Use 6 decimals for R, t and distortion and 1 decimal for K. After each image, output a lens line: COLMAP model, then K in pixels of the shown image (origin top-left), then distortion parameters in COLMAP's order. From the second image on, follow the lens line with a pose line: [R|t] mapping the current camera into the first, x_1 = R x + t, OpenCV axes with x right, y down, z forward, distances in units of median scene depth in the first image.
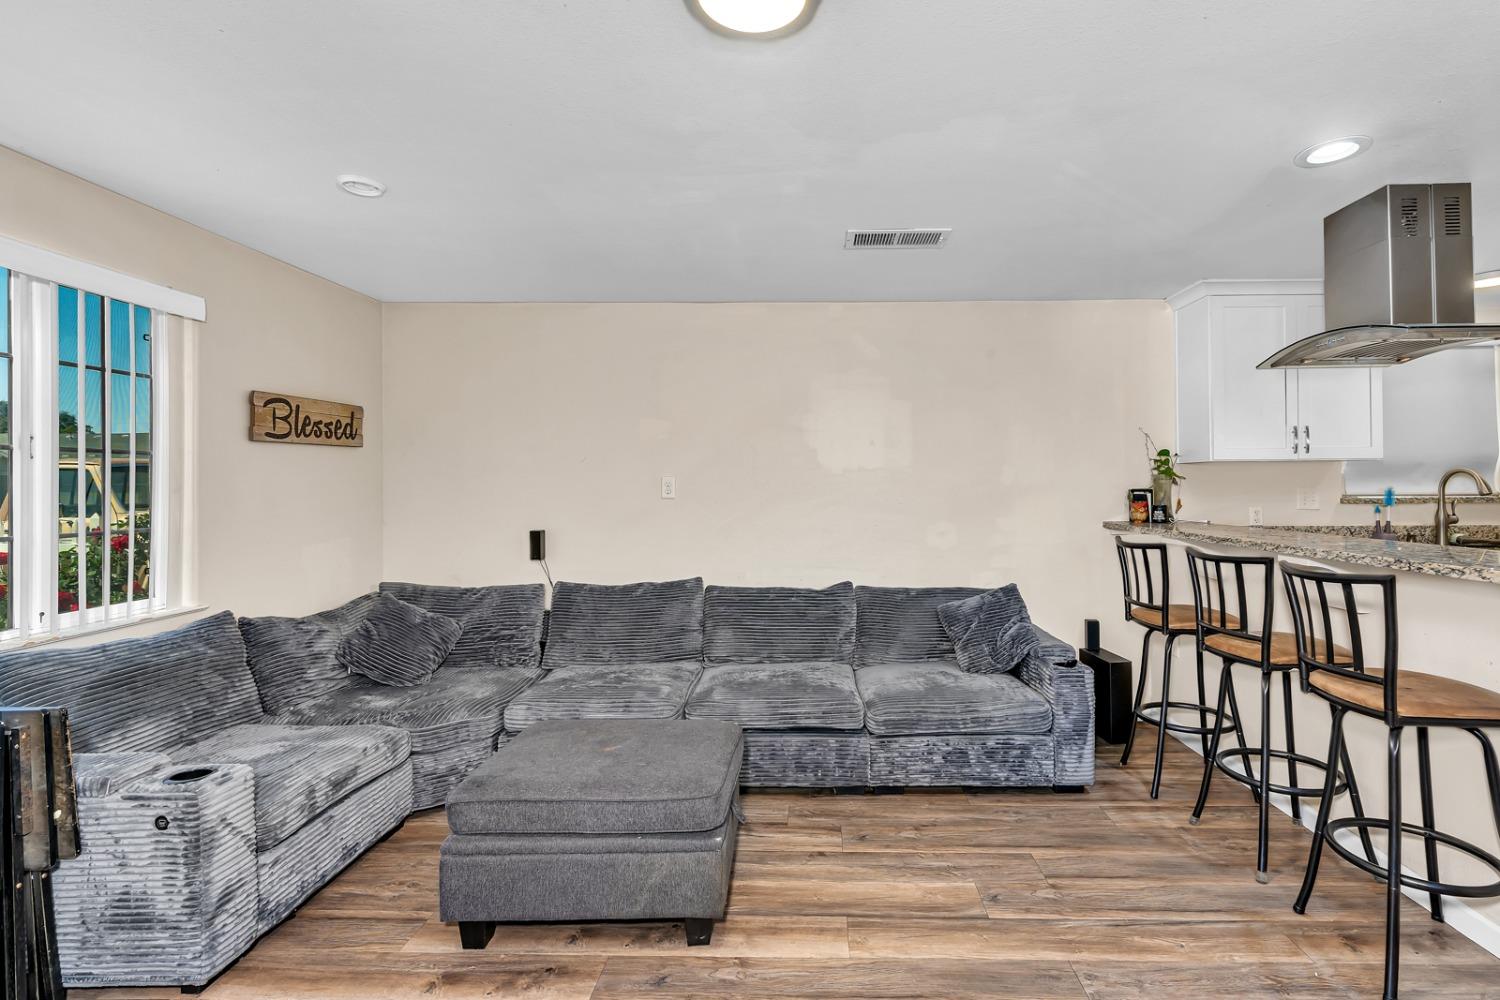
lens RADIAL K [[679.9, 0, 782.3], [0, 679.9, 479.7], [0, 0, 1]] dist [-0.019784, 0.000180]
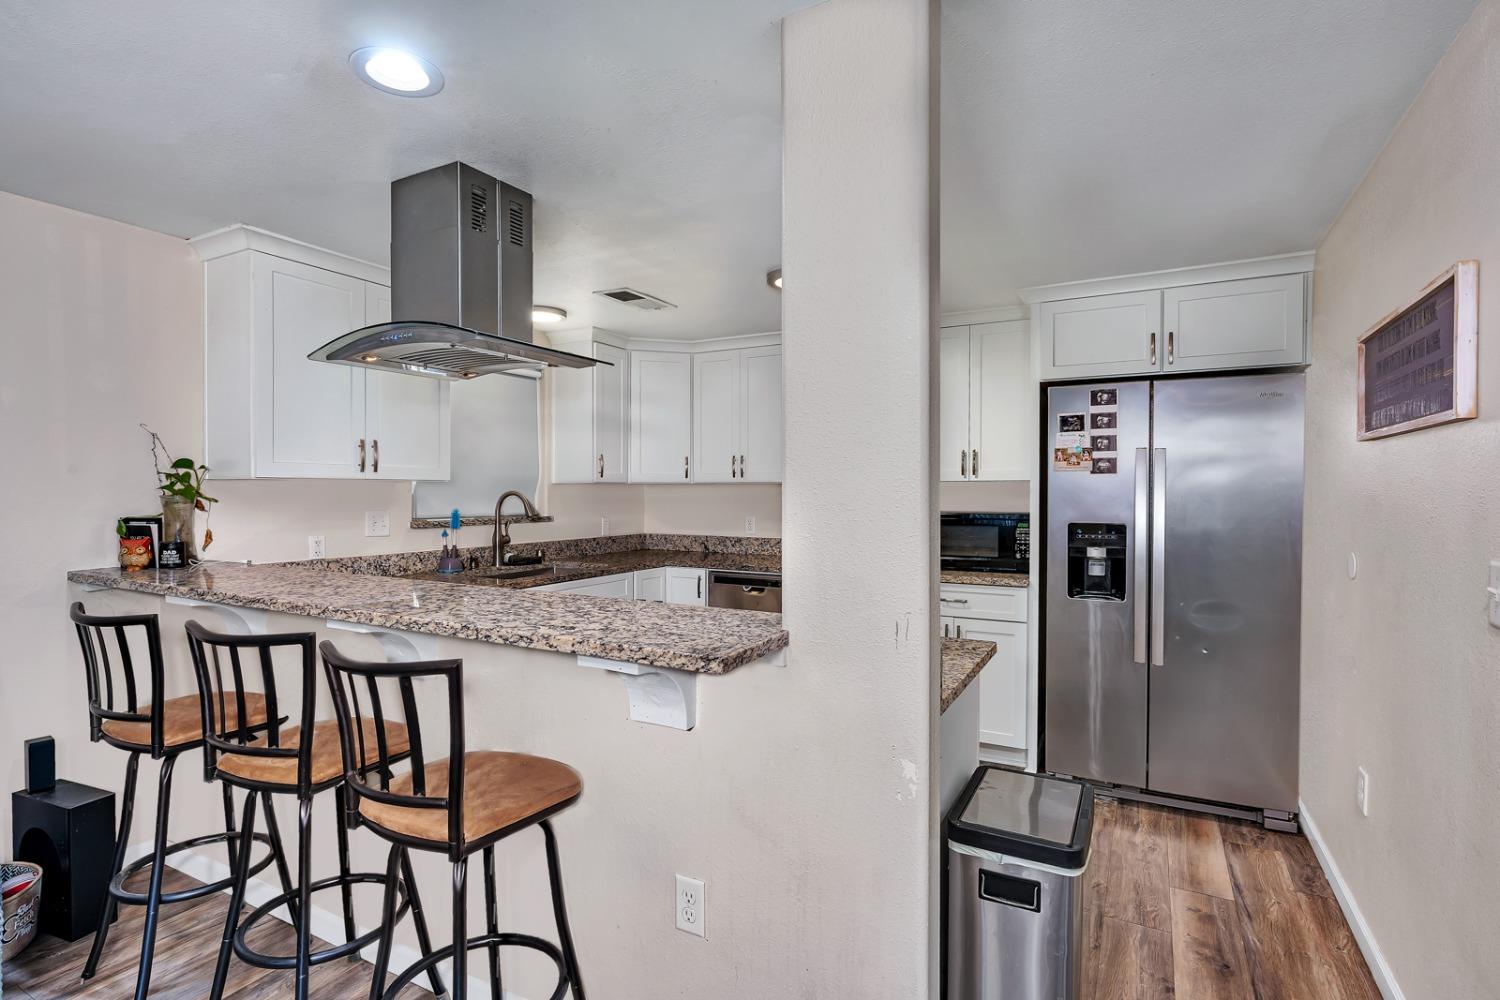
lens RADIAL K [[733.8, 0, 750.0], [0, 733.8, 500.0], [0, 0, 1]] dist [0.024545, 0.000480]
pose [[0.437694, -0.004153, 0.899114, 0.165742], [-0.012713, 0.999861, 0.010808, -0.021932], [-0.899034, -0.016161, 0.437580, 0.184201]]
